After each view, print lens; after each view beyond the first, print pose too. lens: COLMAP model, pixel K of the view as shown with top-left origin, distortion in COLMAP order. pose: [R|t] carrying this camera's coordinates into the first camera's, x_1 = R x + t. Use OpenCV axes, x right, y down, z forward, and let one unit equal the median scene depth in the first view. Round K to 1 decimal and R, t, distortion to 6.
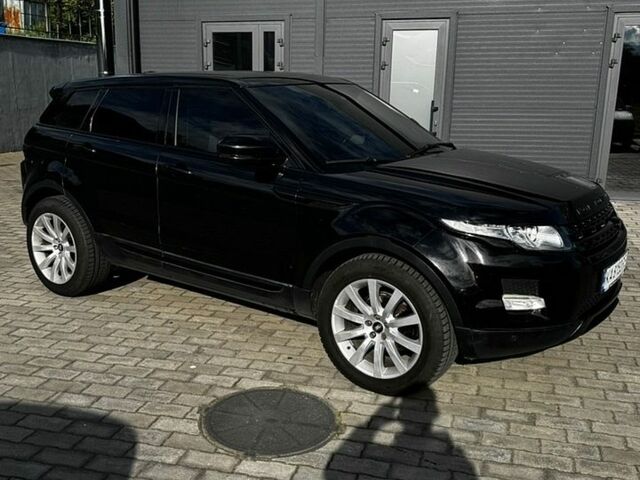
lens RADIAL K [[705.9, 0, 291.1], [0, 705.9, 264.1], [0, 0, 1]] dist [0.226088, -0.489257]
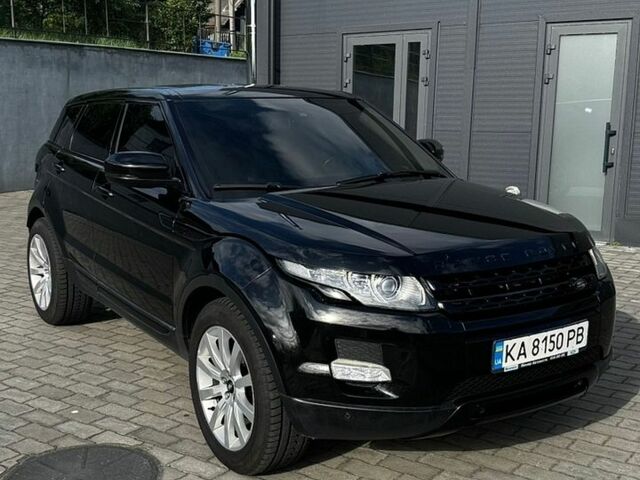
lens RADIAL K [[830.0, 0, 308.5], [0, 830.0, 260.5], [0, 0, 1]] dist [0.258055, -0.588145]
pose [[0.940889, 0.063299, -0.332749, 0.386777], [-0.084934, 0.995087, -0.050867, -0.010814], [0.327894, 0.076122, 0.941643, 0.076360]]
